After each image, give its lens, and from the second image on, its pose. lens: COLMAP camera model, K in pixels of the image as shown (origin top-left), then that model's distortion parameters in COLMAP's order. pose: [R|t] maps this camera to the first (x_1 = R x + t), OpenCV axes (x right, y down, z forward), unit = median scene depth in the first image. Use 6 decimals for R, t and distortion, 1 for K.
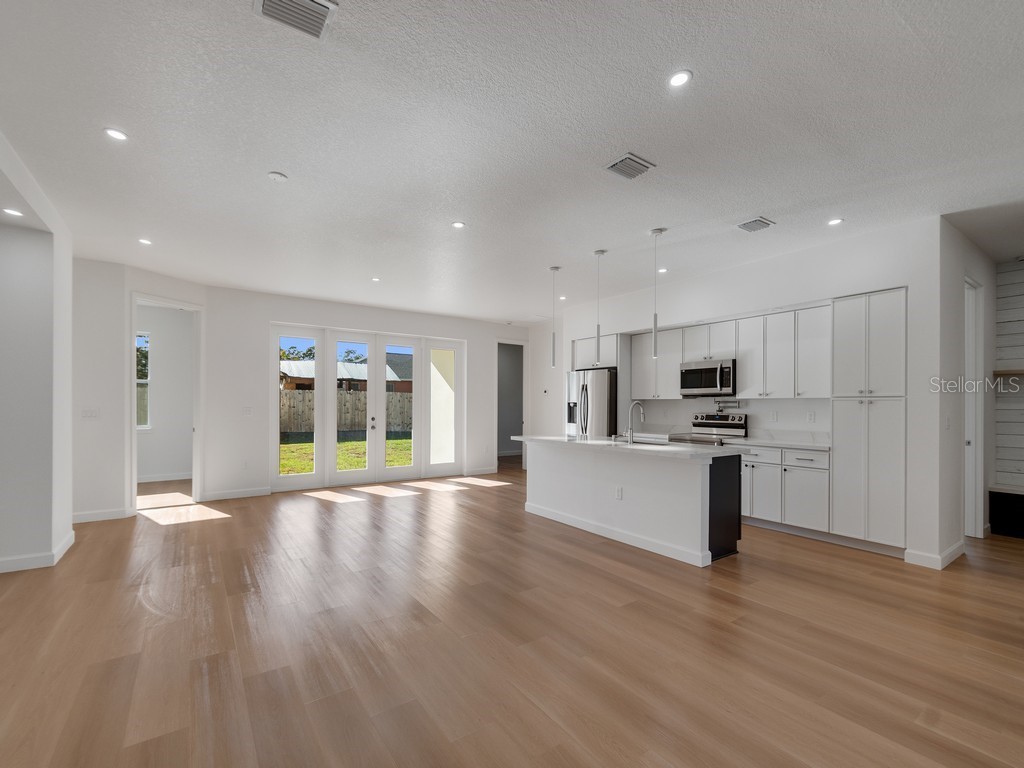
lens RADIAL K [[450.0, 0, 506.7], [0, 450.0, 407.6], [0, 0, 1]] dist [0.002026, 0.000636]
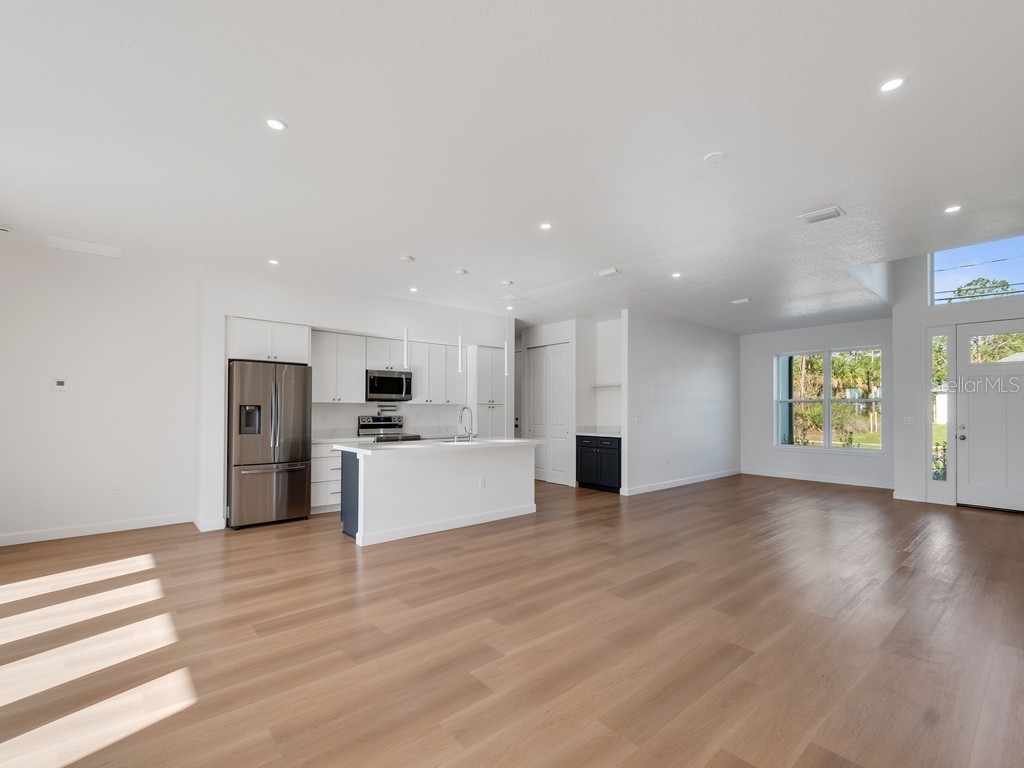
lens RADIAL K [[450.0, 0, 506.7], [0, 450.0, 407.6], [0, 0, 1]] dist [0.002026, 0.000636]
pose [[-0.079945, -0.001253, 0.996798, -0.751123], [0.002097, 0.999997, 0.001425, -0.009866], [-0.996797, 0.002205, -0.079942, 0.814166]]
